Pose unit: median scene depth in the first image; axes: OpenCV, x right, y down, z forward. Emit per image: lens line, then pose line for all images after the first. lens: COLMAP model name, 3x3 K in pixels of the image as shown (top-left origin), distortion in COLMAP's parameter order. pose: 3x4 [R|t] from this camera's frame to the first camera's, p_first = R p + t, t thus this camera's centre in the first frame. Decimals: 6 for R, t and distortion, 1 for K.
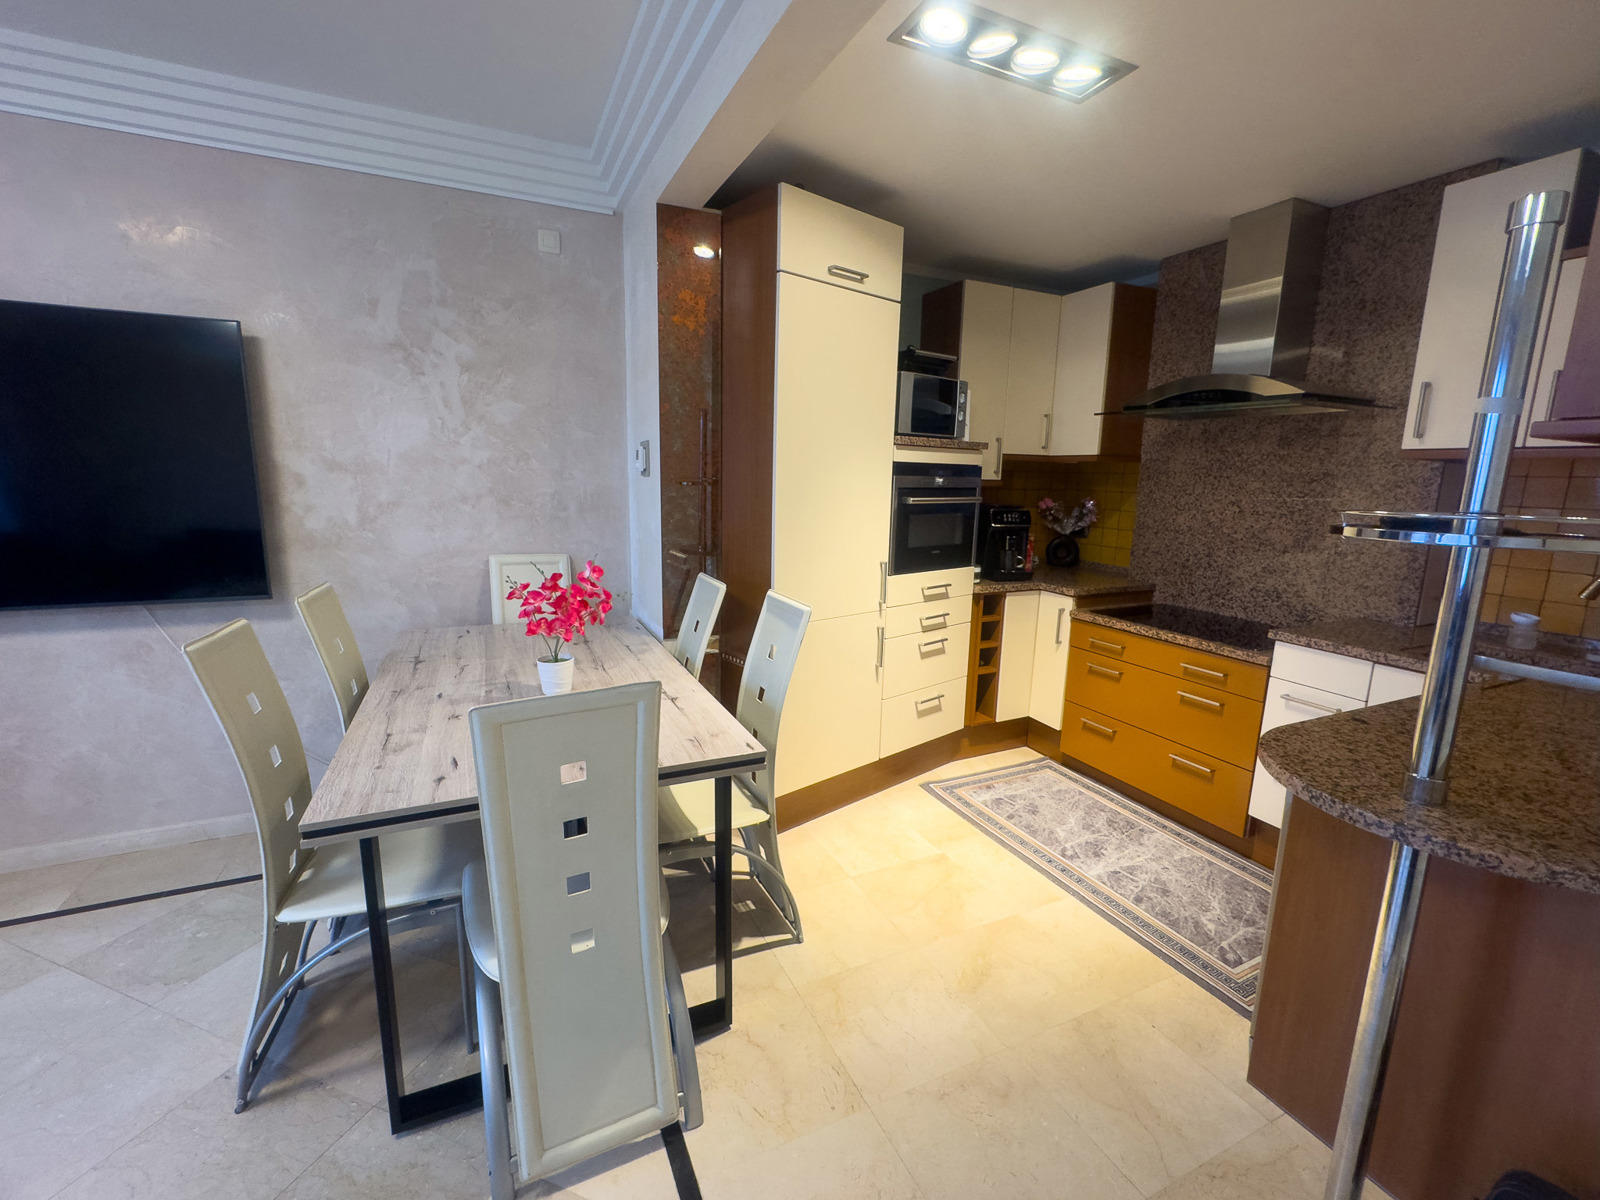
lens RADIAL K [[688.4, 0, 797.6], [0, 688.4, 601.3], [0, 0, 1]] dist [0.001361, -0.000189]
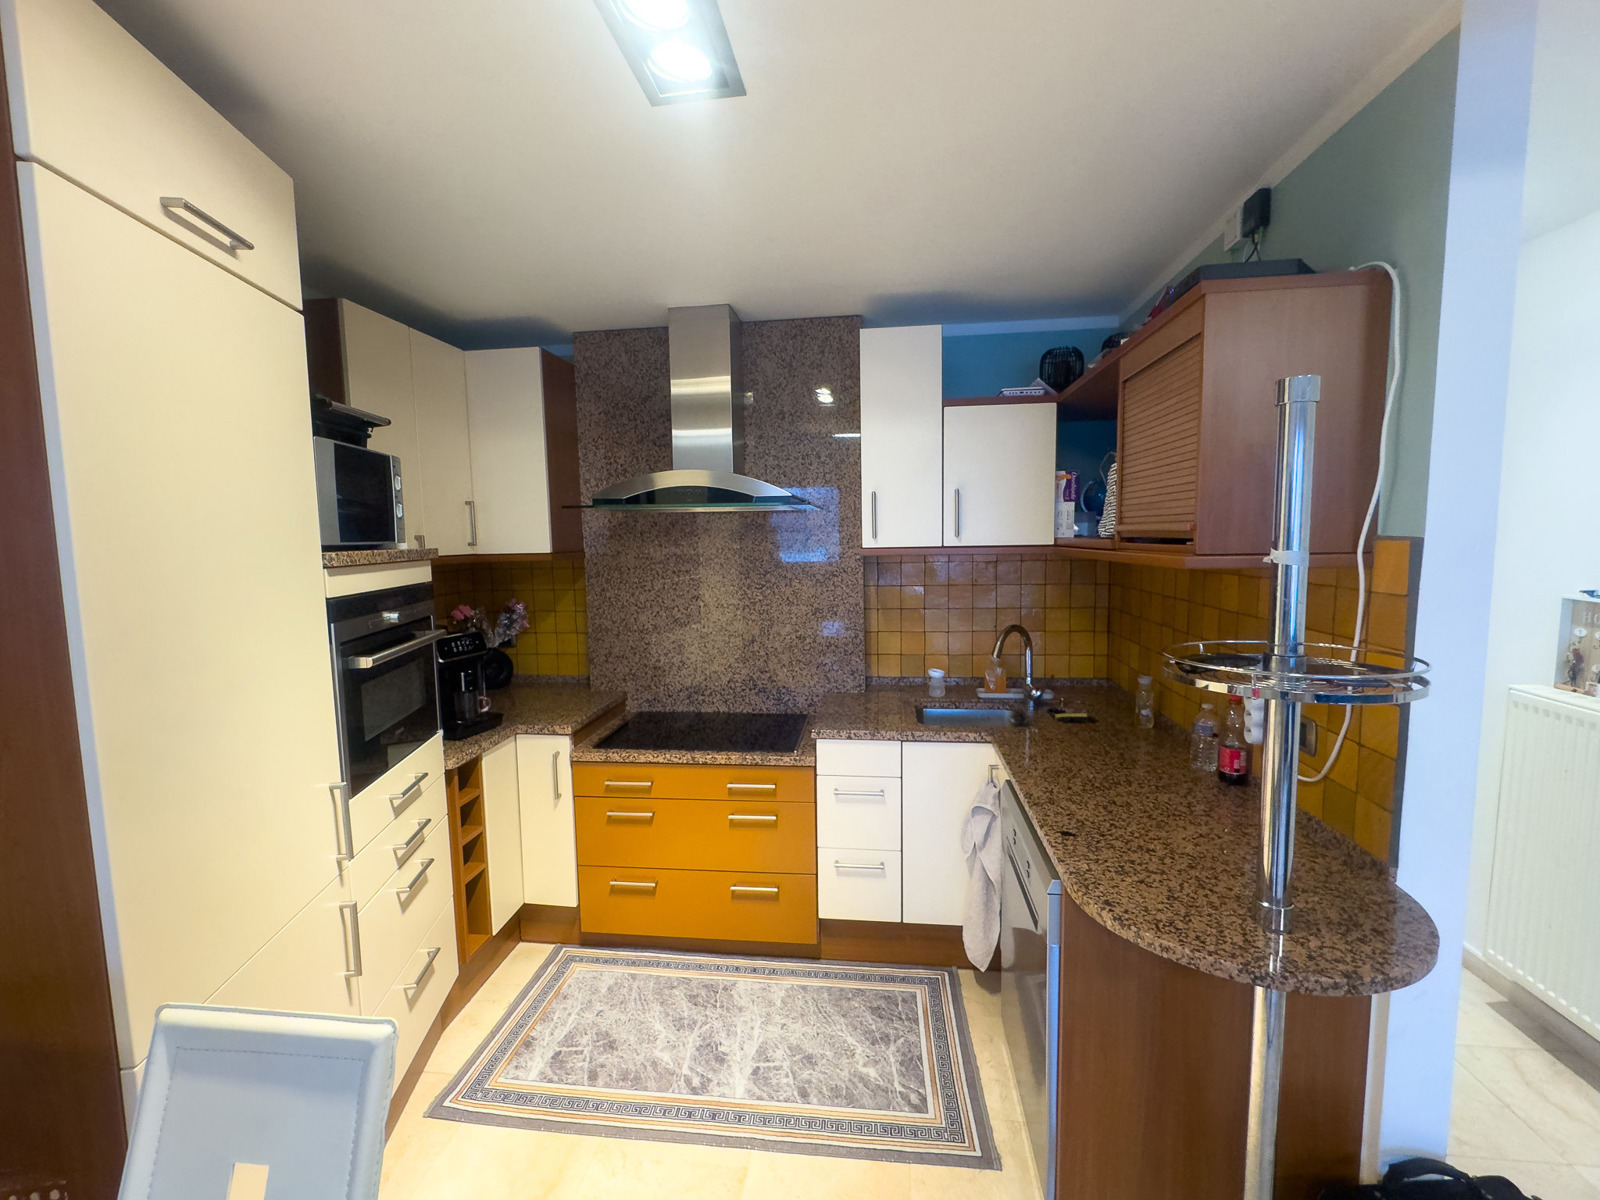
lens RADIAL K [[688.4, 0, 797.6], [0, 688.4, 601.3], [0, 0, 1]] dist [0.001361, -0.000189]
pose [[0.531397, -0.113080, 0.839542, -0.108948], [0.184883, 0.982641, 0.015331, -0.128173], [-0.826701, 0.147071, 0.543079, 0.363319]]
